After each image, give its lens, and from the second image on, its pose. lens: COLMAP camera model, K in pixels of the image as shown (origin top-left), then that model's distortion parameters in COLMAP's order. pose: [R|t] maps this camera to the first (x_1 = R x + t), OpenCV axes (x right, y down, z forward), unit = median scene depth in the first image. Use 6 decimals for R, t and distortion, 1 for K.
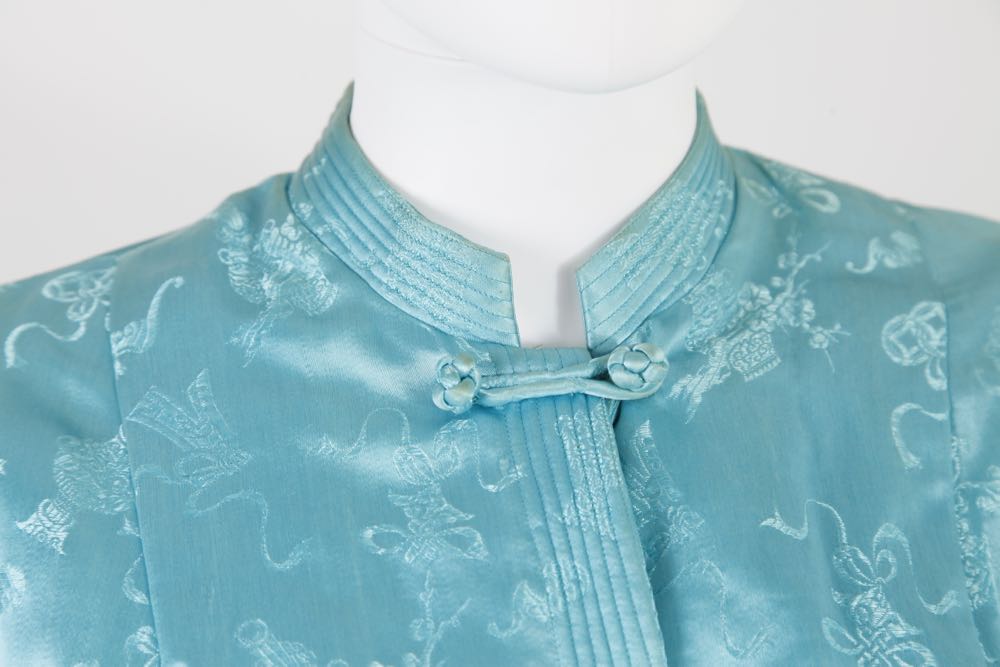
lens RADIAL K [[2431.4, 0, 500.0], [0, 2431.4, 333.5], [0, 0, 1]] dist [0.263167, 0.521524]
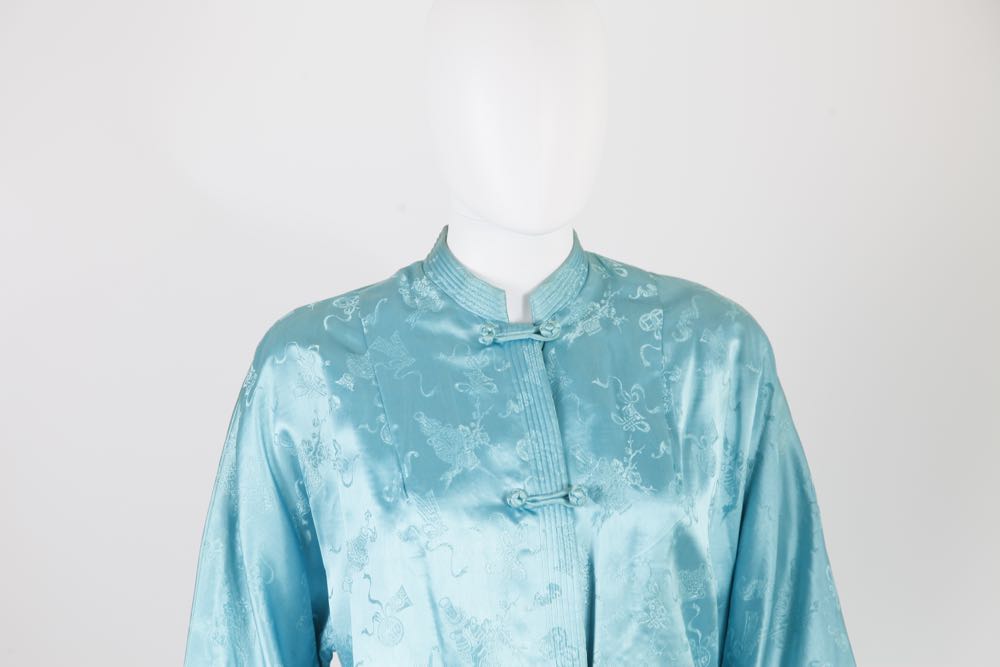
lens RADIAL K [[2584.0, 0, 500.0], [0, 2584.0, 333.5], [0, 0, 1]] dist [0.450754, 0.130754]
pose [[0.999865, 0.004135, 0.015895, -0.049494], [-0.003558, 0.999340, -0.036165, 0.125537], [-0.016034, 0.036103, 0.999219, -1.980223]]
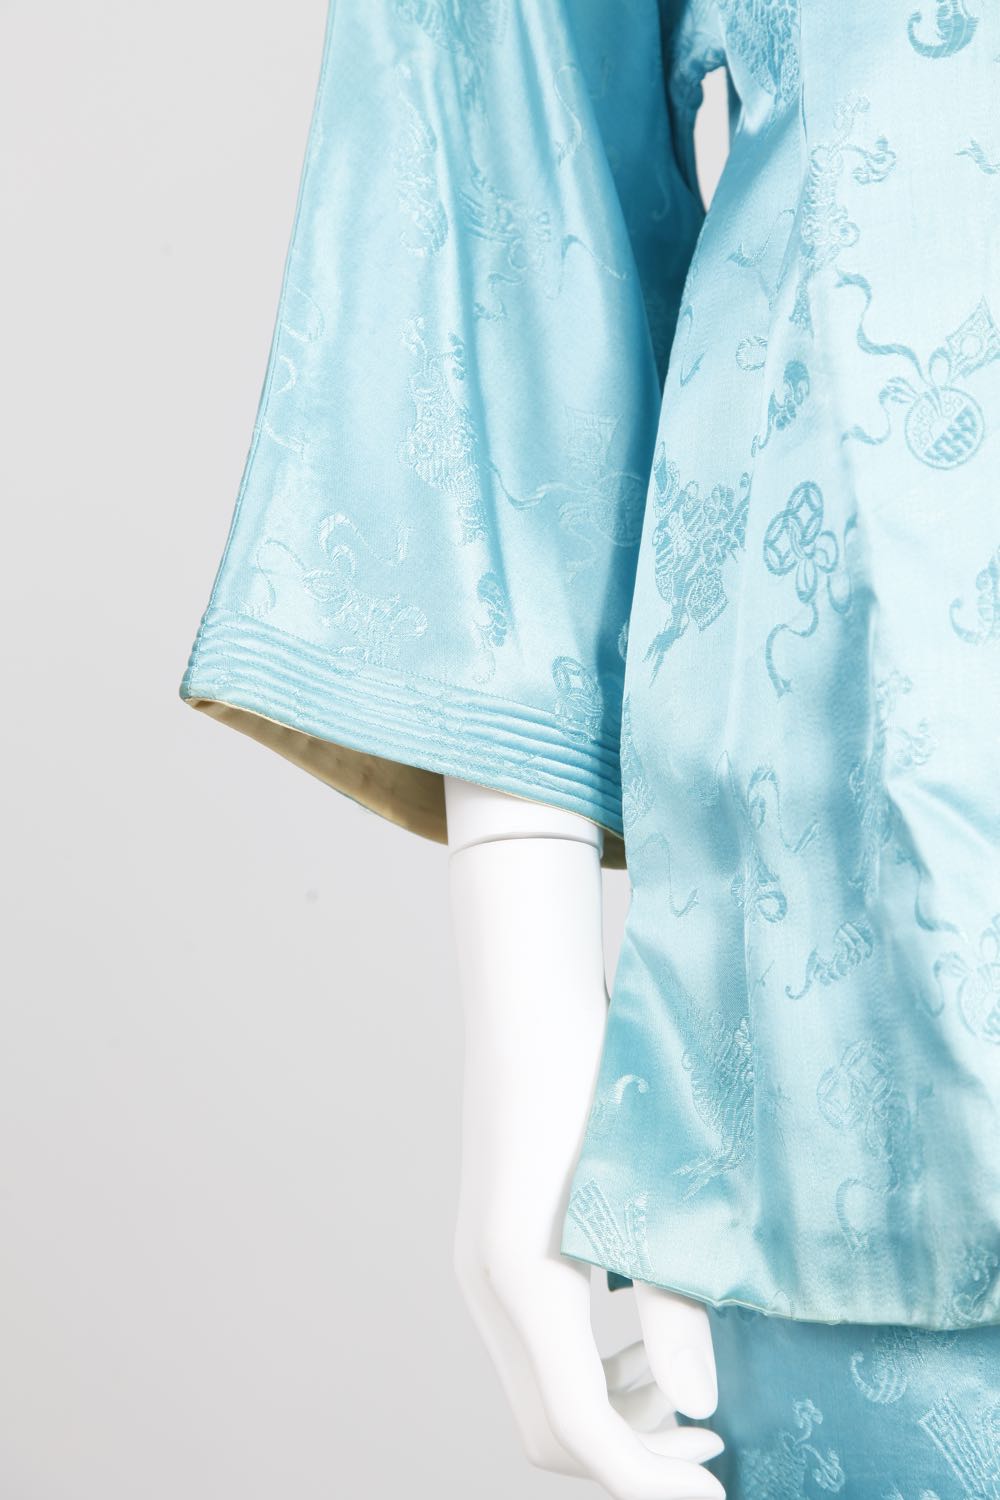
lens RADIAL K [[3876.0, 0, 500.0], [0, 3876.0, 750.0], [0, 0, 1]] dist [0.450754, 0.130754]
pose [[0.998947, 0.006214, -0.045459, -0.206184], [-0.007409, 0.999630, -0.026178, 0.736495], [0.045280, 0.026487, 0.998623, -0.655215]]
